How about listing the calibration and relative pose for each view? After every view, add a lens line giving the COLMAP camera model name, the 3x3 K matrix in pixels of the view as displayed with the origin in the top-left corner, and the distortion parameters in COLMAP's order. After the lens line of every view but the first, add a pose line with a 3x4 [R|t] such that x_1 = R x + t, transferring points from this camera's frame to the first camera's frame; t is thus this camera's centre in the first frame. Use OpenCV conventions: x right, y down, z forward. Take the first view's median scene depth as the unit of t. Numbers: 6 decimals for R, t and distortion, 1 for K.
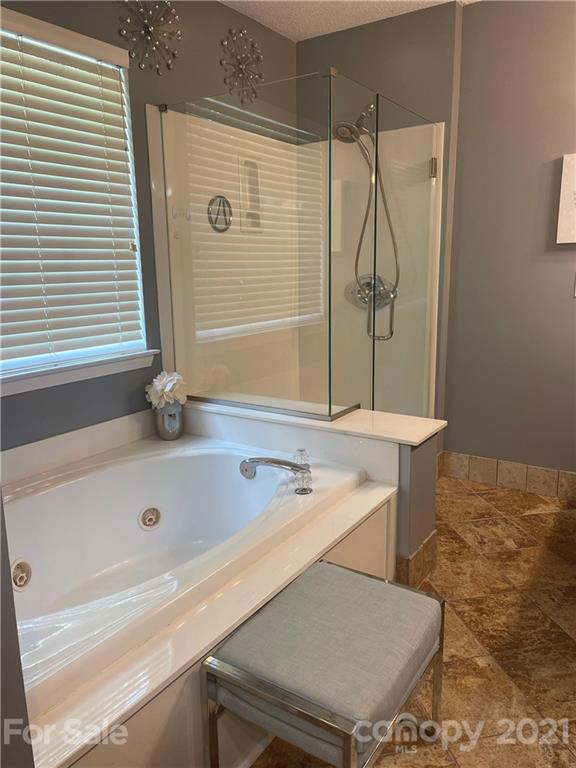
lens RADIAL K [[572.8, 0, 288.7], [0, 572.8, 394.7], [0, 0, 1]] dist [0.050230, -0.072631]
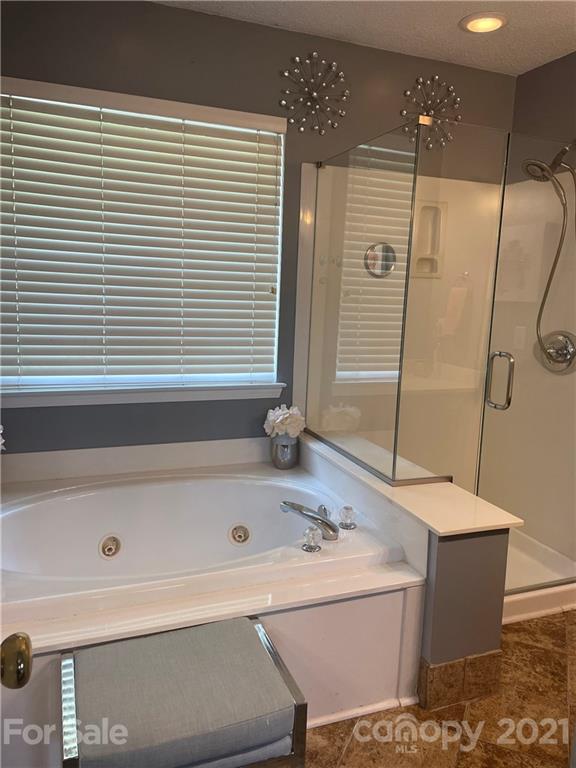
lens RADIAL K [[576.4, 0, 288.0], [0, 576.4, 384.0], [0, 0, 1]] dist [0.081408, -0.120105]
pose [[0.820464, 0.141543, -0.553899, 0.391353], [-0.176441, 0.984262, -0.009836, -0.070505], [0.543790, 0.105801, 0.832525, 0.103362]]
